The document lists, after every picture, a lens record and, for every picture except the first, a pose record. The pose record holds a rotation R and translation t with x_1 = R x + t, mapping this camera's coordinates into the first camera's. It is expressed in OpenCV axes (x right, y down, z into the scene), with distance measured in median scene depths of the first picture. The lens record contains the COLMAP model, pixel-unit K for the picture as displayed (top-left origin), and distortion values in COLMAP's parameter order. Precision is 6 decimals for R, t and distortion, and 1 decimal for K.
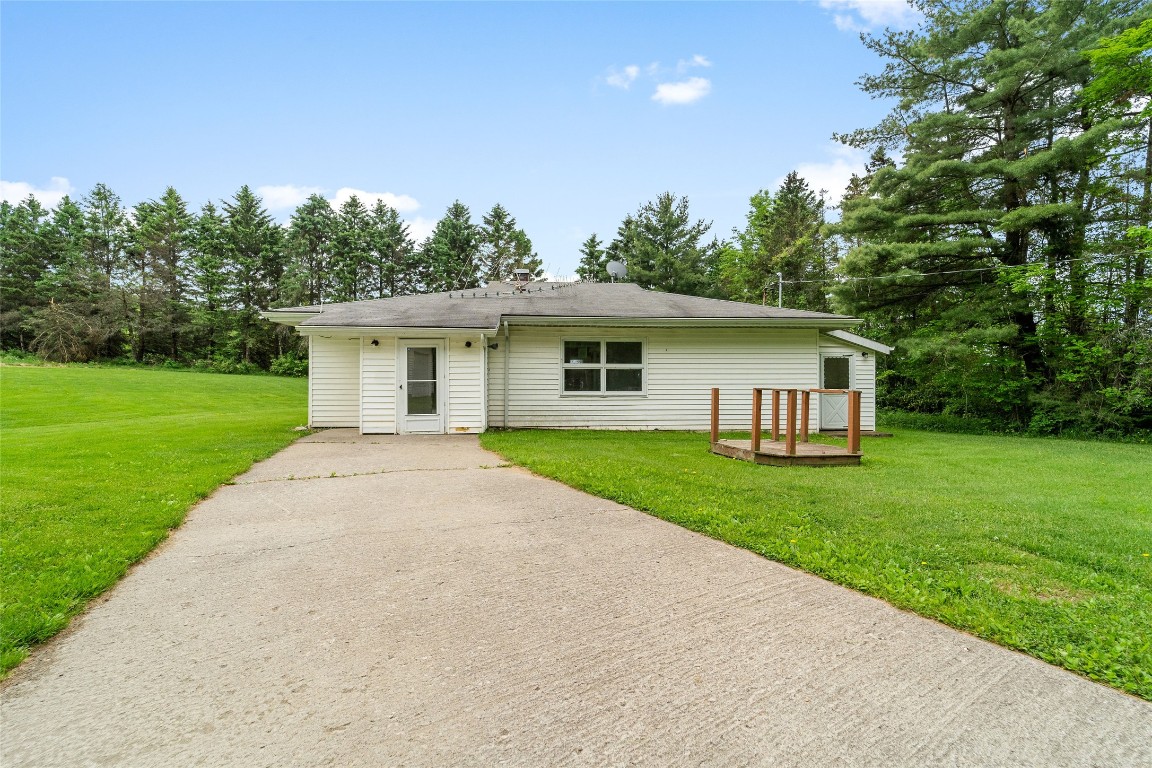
lens RADIAL K [[495.1, 0, 581.6], [0, 495.1, 376.6], [0, 0, 1]] dist [-0.001503, -0.000805]
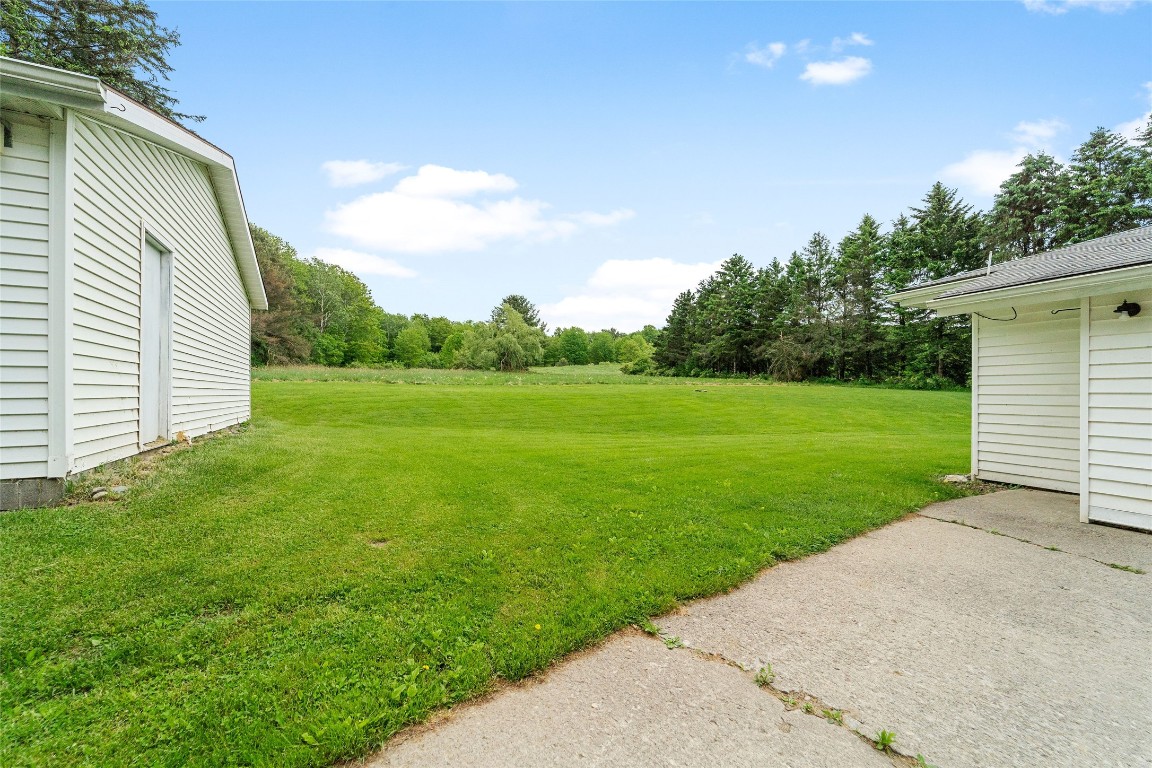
lens RADIAL K [[470.5, 0, 574.8], [0, 470.5, 393.0], [0, 0, 1]] dist [0.001011, 0.000130]
pose [[0.288528, -0.002039, -0.957469, -0.043896], [0.002146, 0.999997, -0.001483, 0.000331], [0.957469, -0.001627, 0.288531, 0.112433]]
